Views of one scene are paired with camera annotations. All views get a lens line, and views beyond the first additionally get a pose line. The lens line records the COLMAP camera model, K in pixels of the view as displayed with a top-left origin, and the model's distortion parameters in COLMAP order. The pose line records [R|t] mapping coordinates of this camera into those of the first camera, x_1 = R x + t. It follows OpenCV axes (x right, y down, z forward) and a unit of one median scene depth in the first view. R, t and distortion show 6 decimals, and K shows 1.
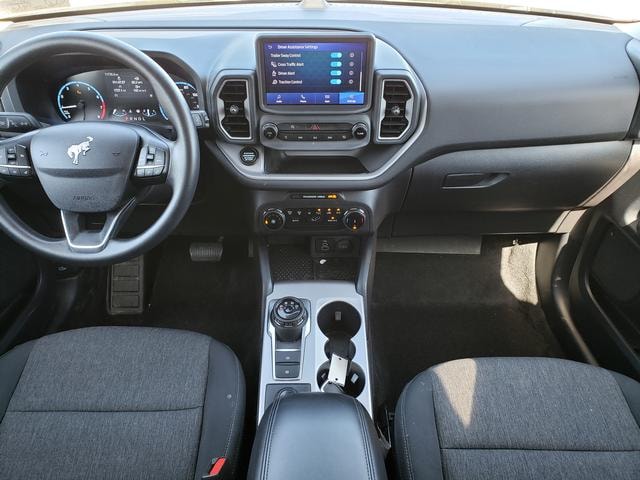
lens RADIAL K [[464.7, 0, 320.0], [0, 464.7, 240.0], [0, 0, 1]] dist [0.004051, -0.001970]
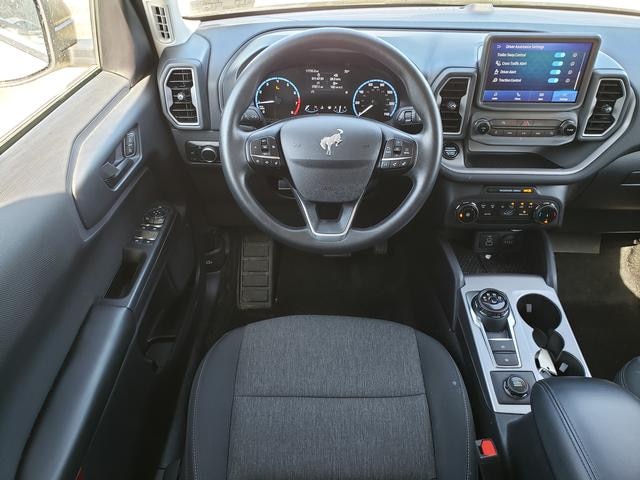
lens RADIAL K [[473.8, 0, 321.0], [0, 473.8, 228.9], [0, 0, 1]] dist [-0.002529, 0.000645]
pose [[0.999938, 0.010836, 0.002436, -0.468360], [-0.010751, 0.999411, -0.032592, 0.031867], [-0.002788, 0.032564, 0.999466, -0.048417]]
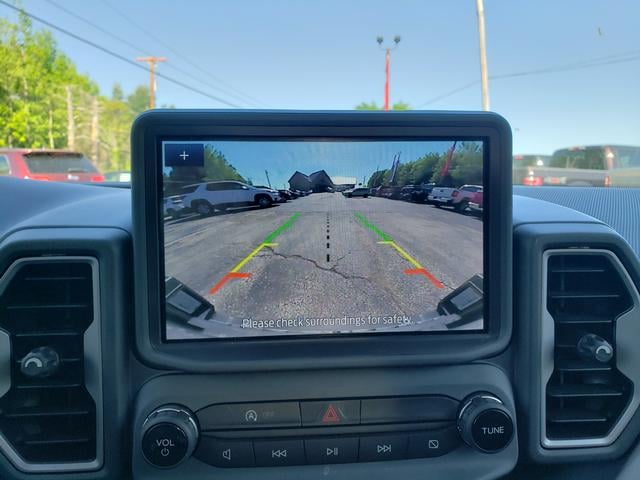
lens RADIAL K [[515.7, 0, 320.0], [0, 515.7, 240.0], [0, 0, 1]] dist [-0.007435, 0.000647]
pose [[0.997027, -0.014608, 0.075655, -0.039516], [0.052200, 0.850279, -0.523738, -0.168707], [-0.056677, 0.526130, 0.848513, 0.677232]]
